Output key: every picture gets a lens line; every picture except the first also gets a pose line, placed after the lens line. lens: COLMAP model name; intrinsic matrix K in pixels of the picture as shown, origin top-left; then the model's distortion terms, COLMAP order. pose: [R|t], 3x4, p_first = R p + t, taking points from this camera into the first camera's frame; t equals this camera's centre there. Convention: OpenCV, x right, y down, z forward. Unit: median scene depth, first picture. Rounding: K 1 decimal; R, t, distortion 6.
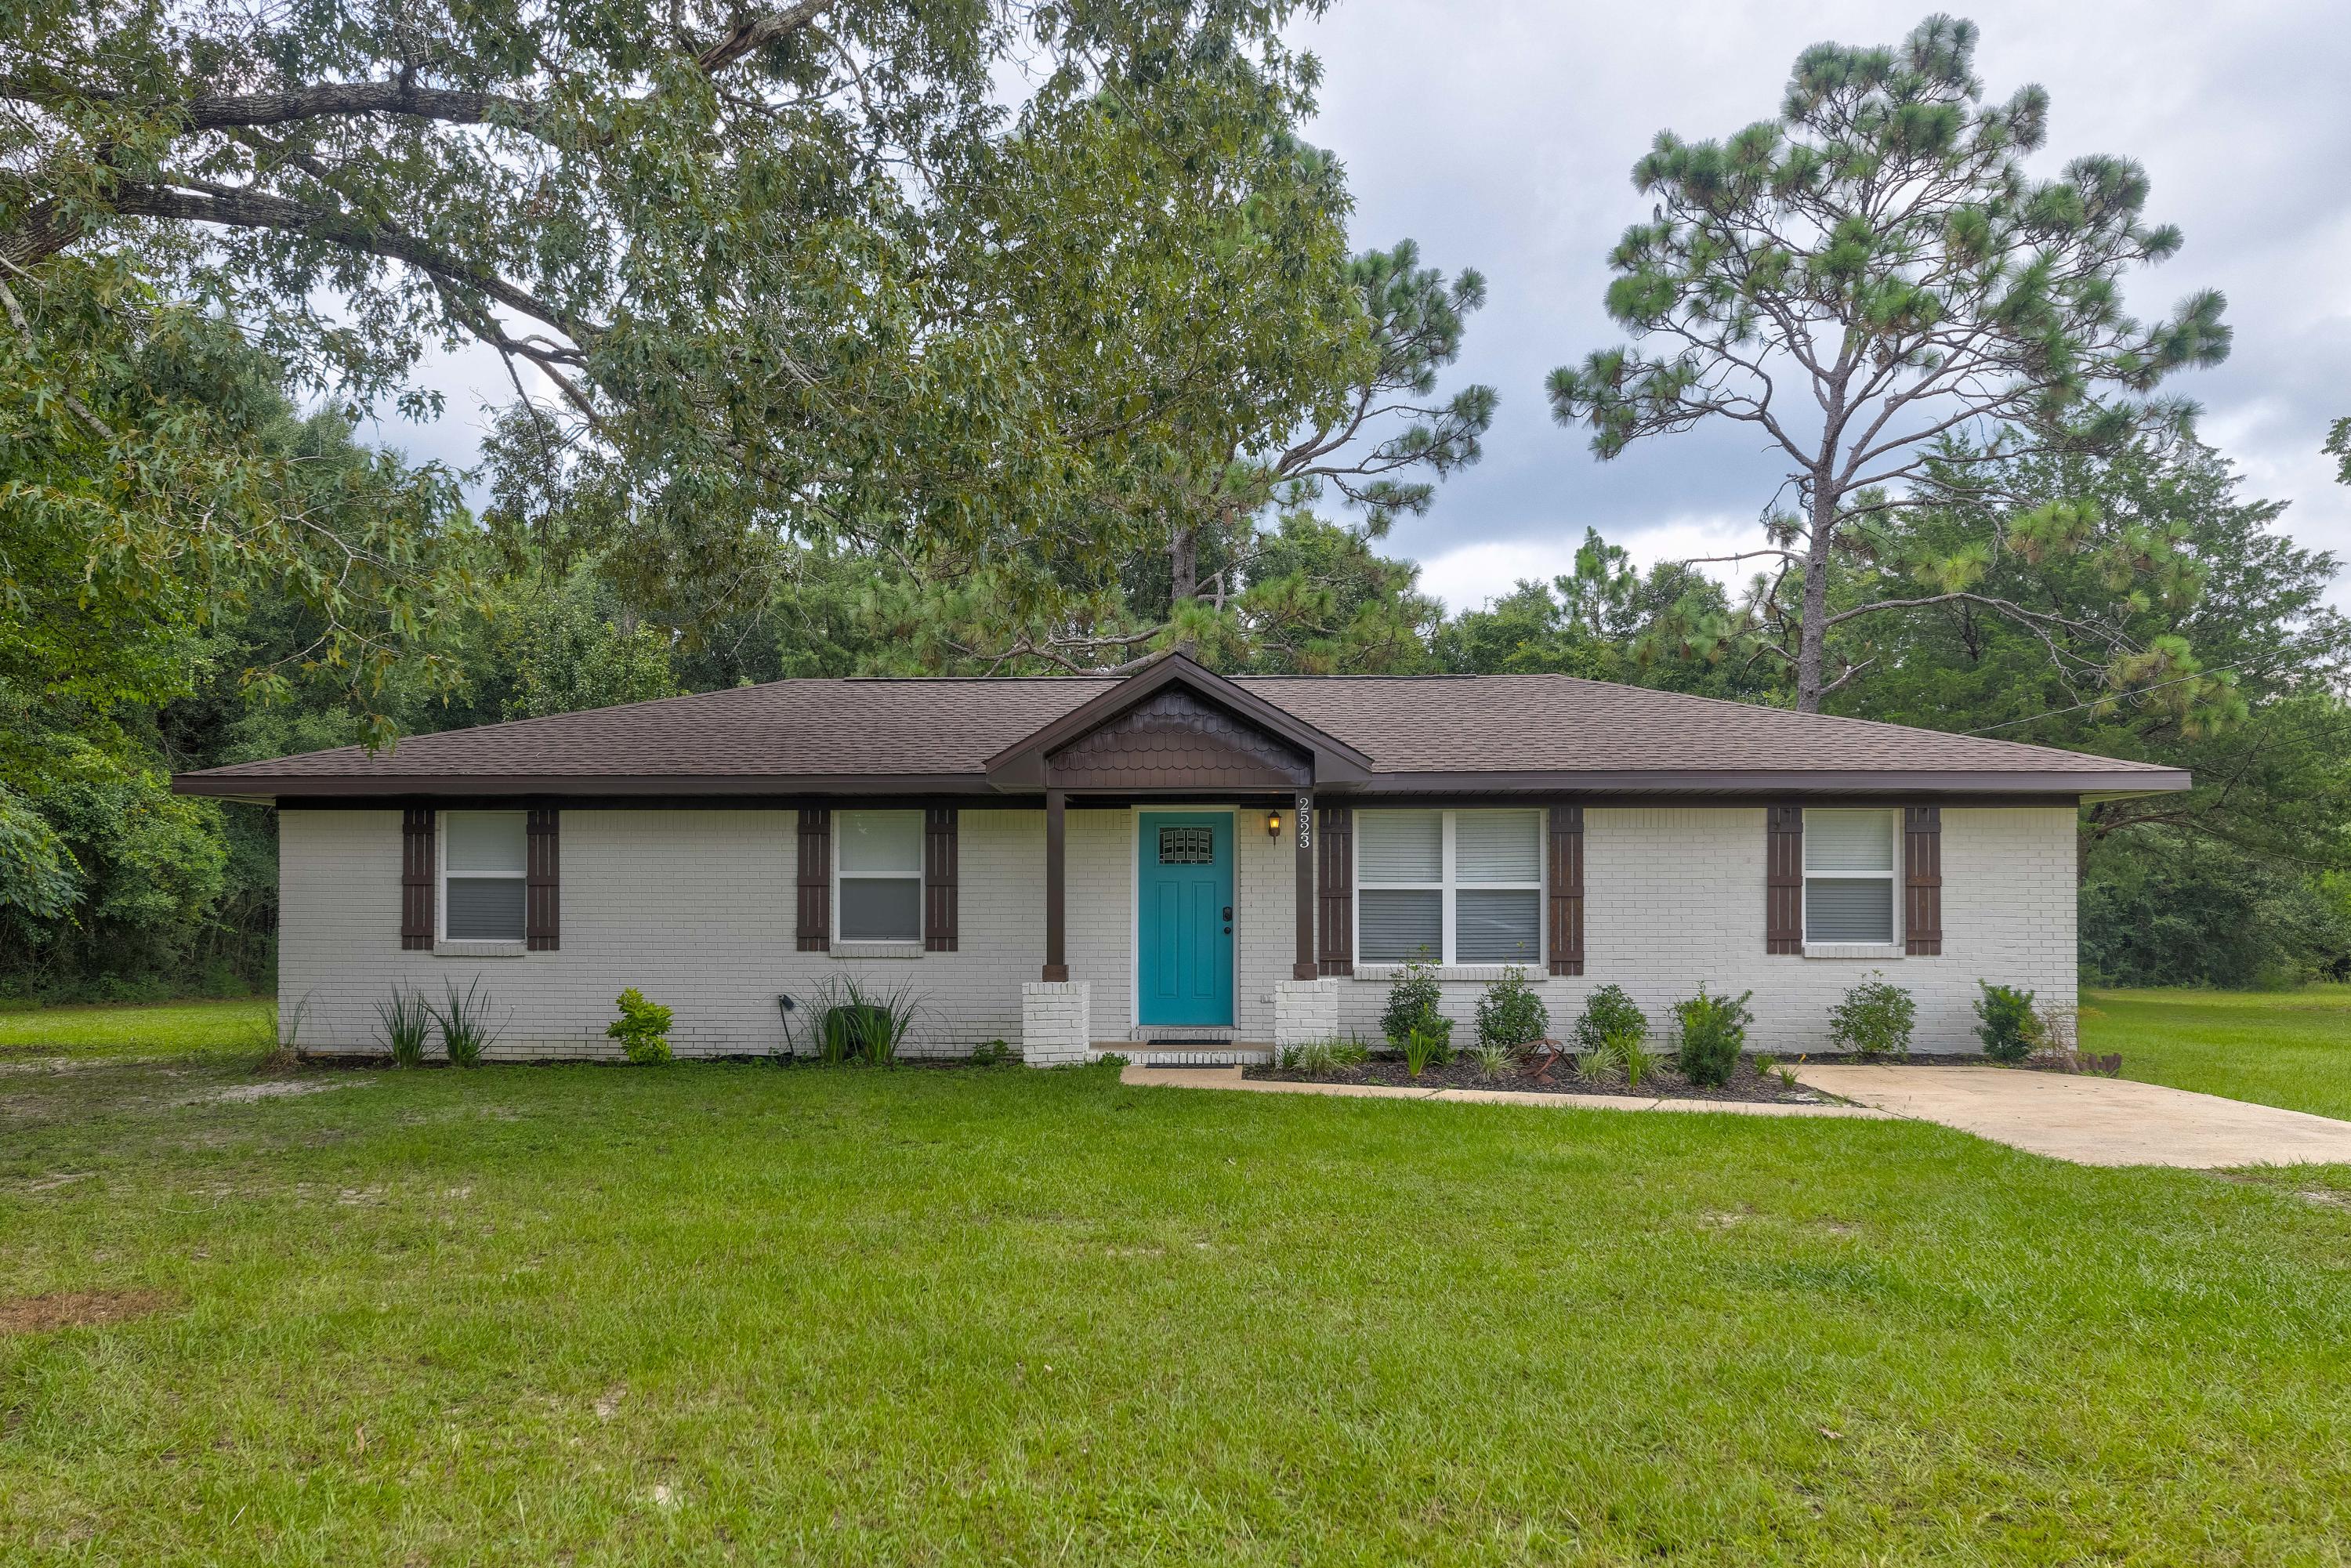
lens RADIAL K [[1600.0, 0, 1173.5], [0, 1600.0, 785.8], [0, 0, 1]] dist [0.001710, -0.000230]
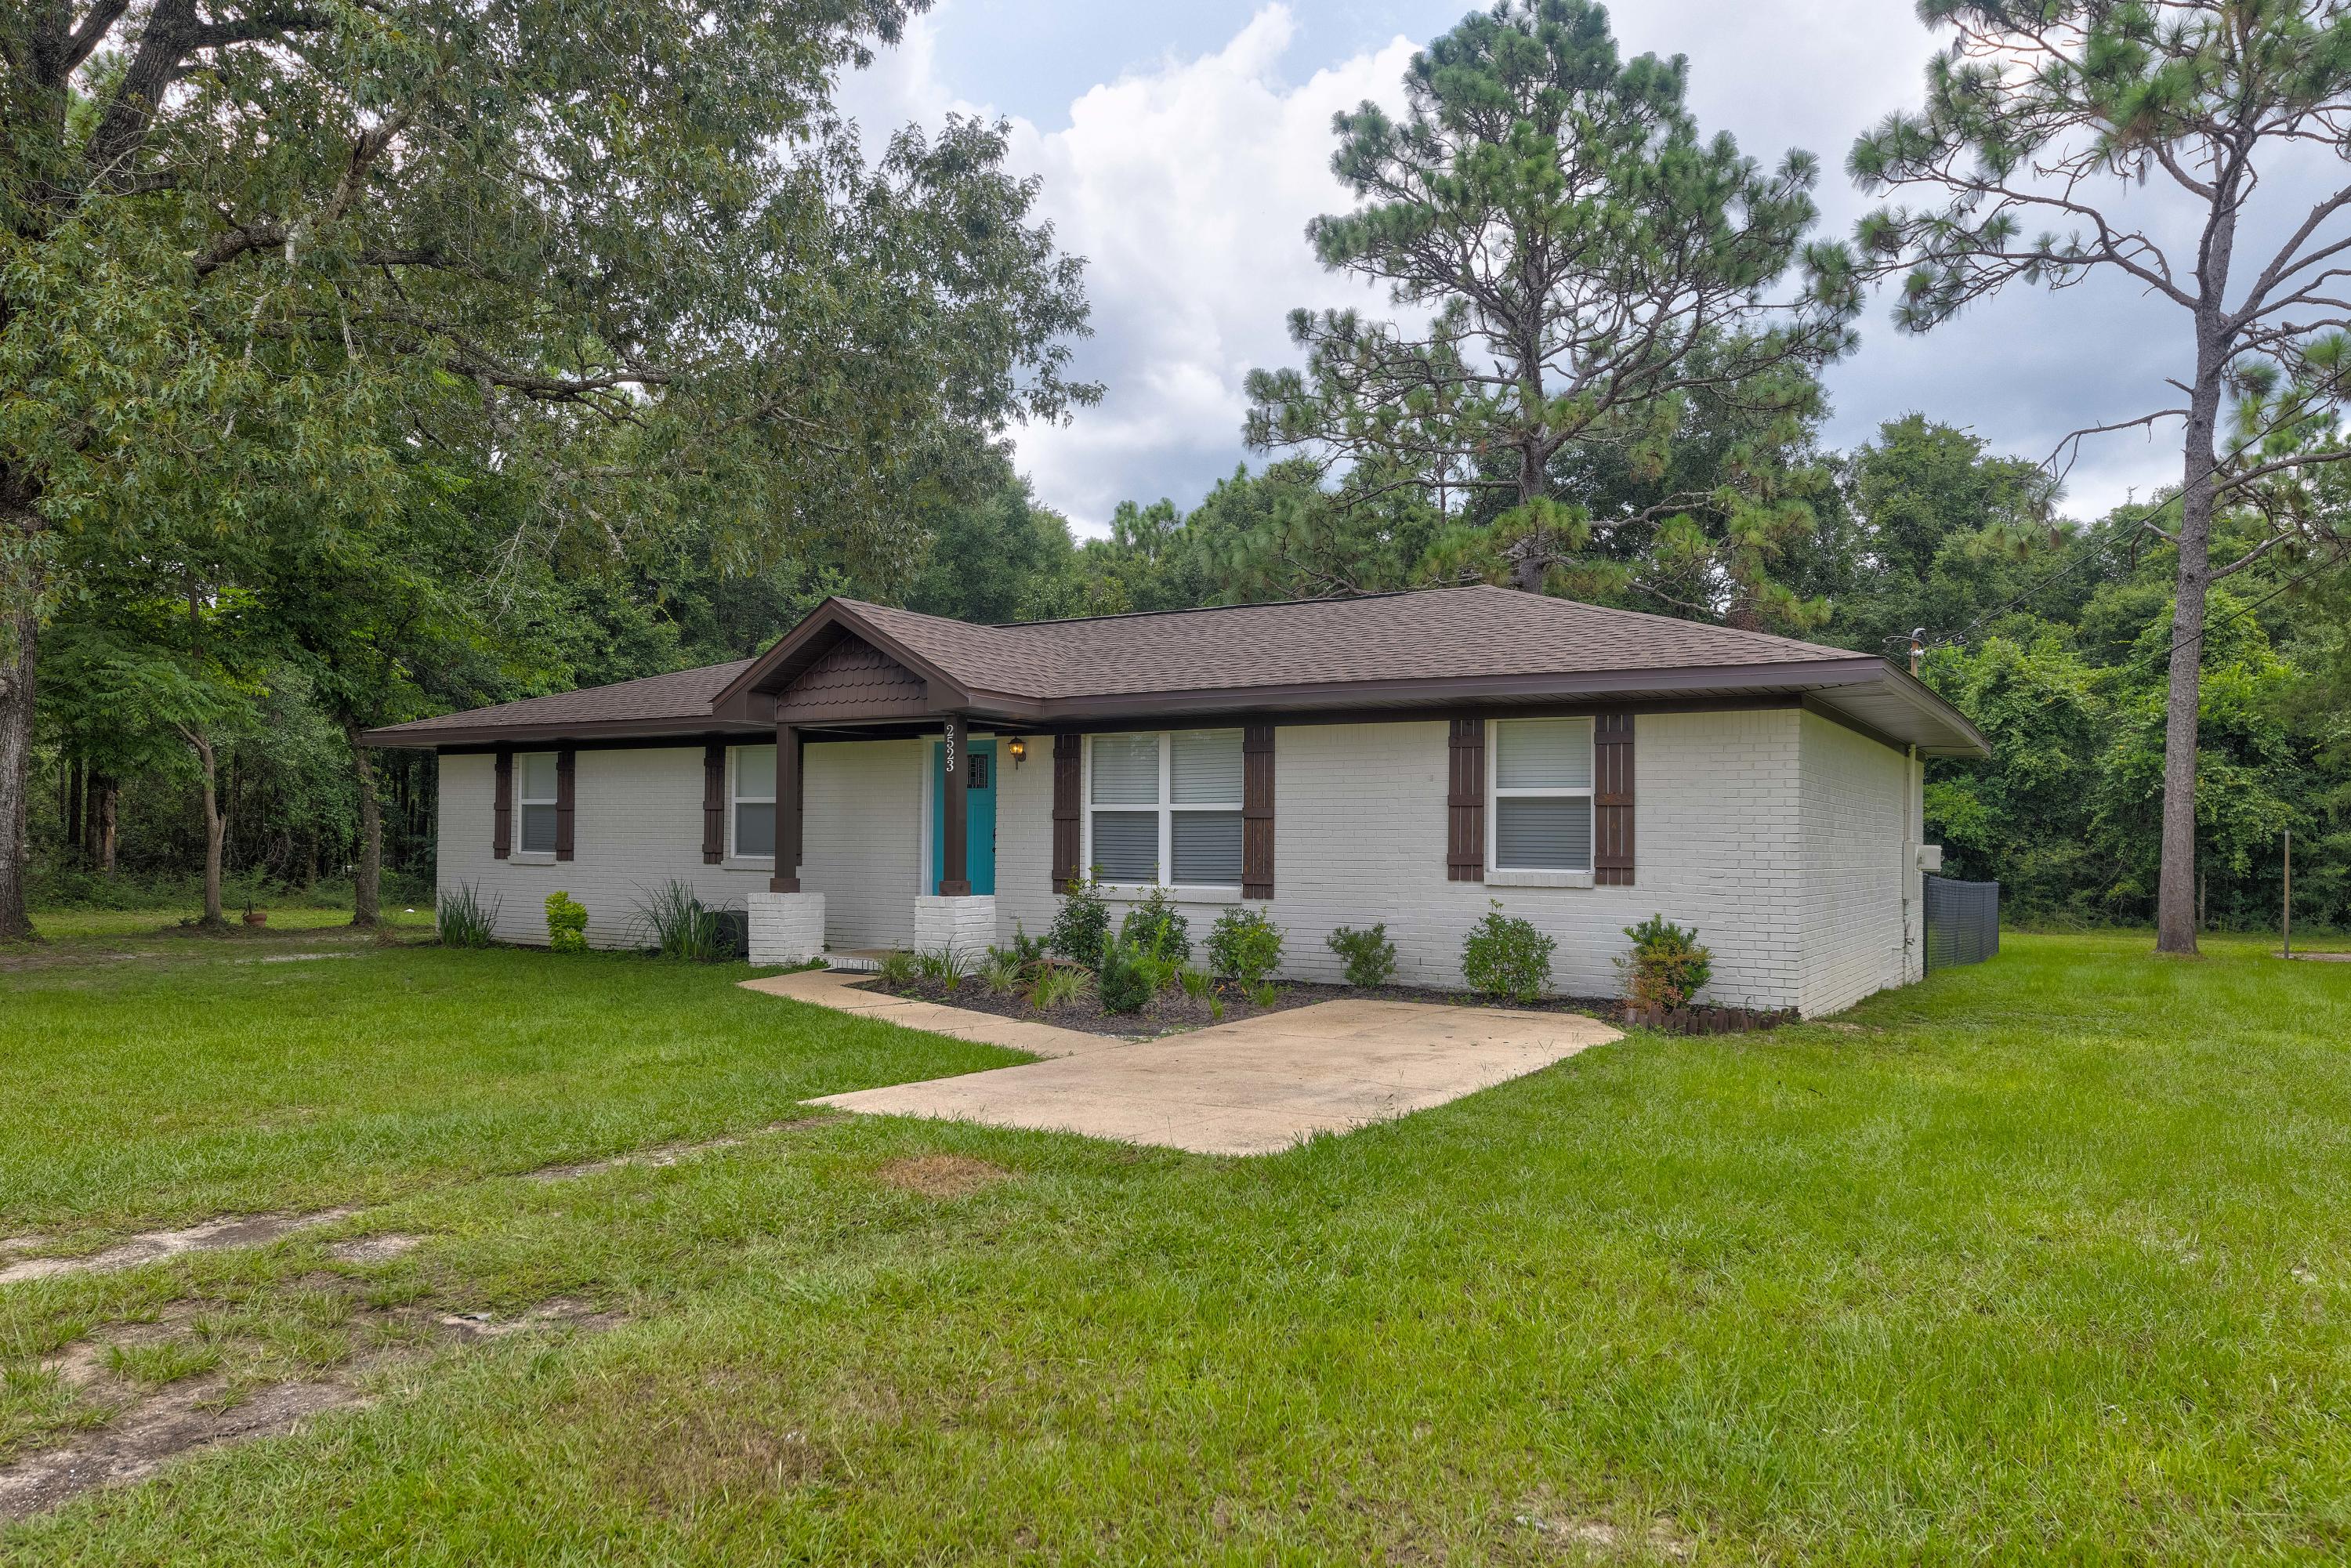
lens RADIAL K [[1600.0, 0, 1170.4], [0, 1600.0, 789.3], [0, 0, 1]] dist [0.001710, -0.000230]
pose [[0.864954, -0.009914, -0.501754, 0.682786], [0.039809, 0.998010, 0.048906, 0.002445], [0.500270, -0.062276, 0.863627, 0.135471]]
